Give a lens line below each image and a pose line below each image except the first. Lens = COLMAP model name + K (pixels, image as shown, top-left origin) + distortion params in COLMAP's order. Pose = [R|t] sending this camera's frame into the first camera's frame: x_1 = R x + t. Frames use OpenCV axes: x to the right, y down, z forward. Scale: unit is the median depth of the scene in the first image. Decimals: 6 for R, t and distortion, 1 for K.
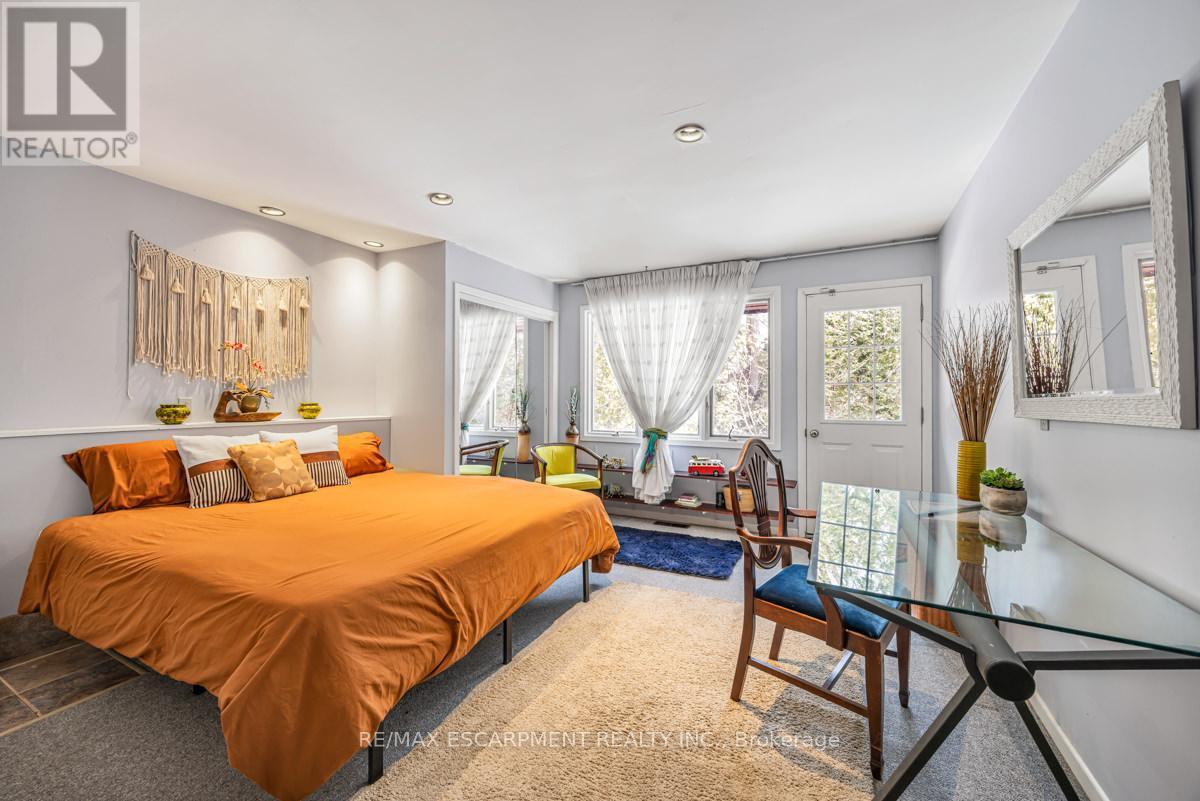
lens RADIAL K [[464.8, 0, 599.0], [0, 464.8, 401.9], [0, 0, 1]] dist [-0.001508, 0.000045]
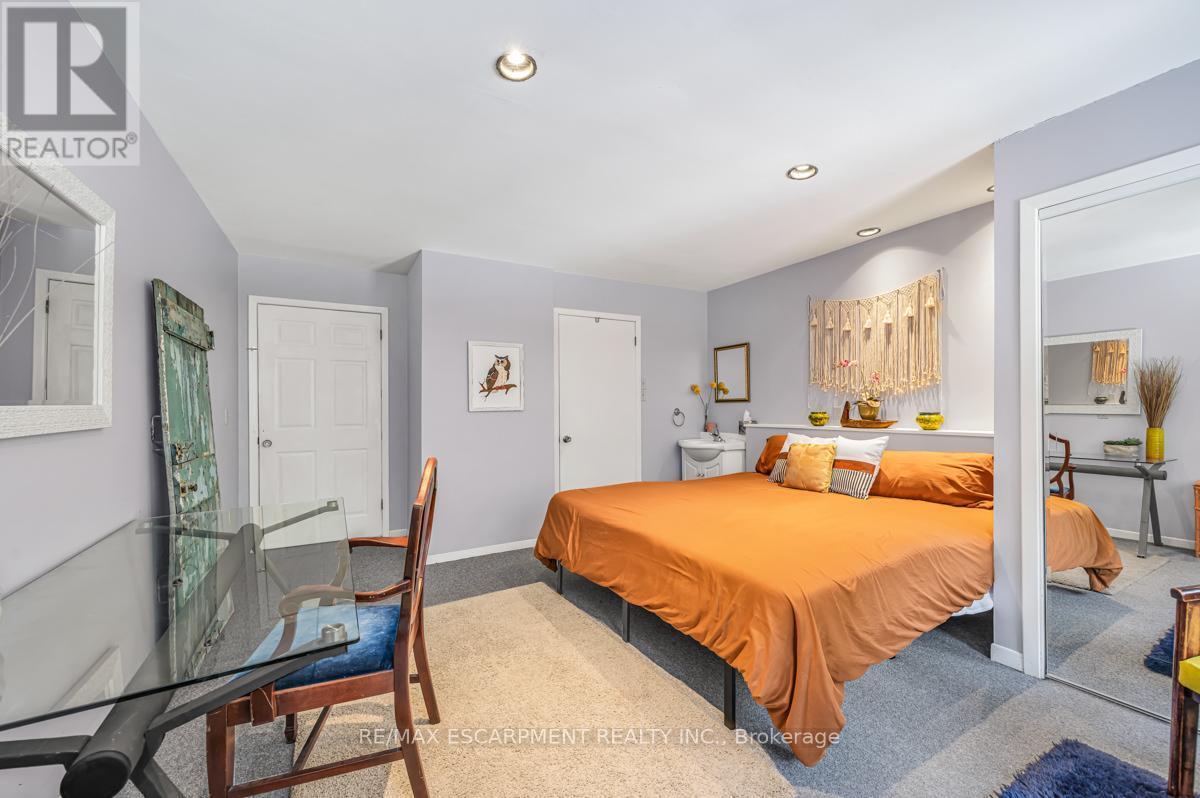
lens RADIAL K [[474.2, 0, 597.6], [0, 474.2, 405.6], [0, 0, 1]] dist [-0.000032, 0.000037]
pose [[-0.555452, -0.000033, -0.831548, 0.549319], [0.002961, 0.999994, -0.002018, -0.011014], [0.831543, -0.003583, -0.555449, 1.081238]]
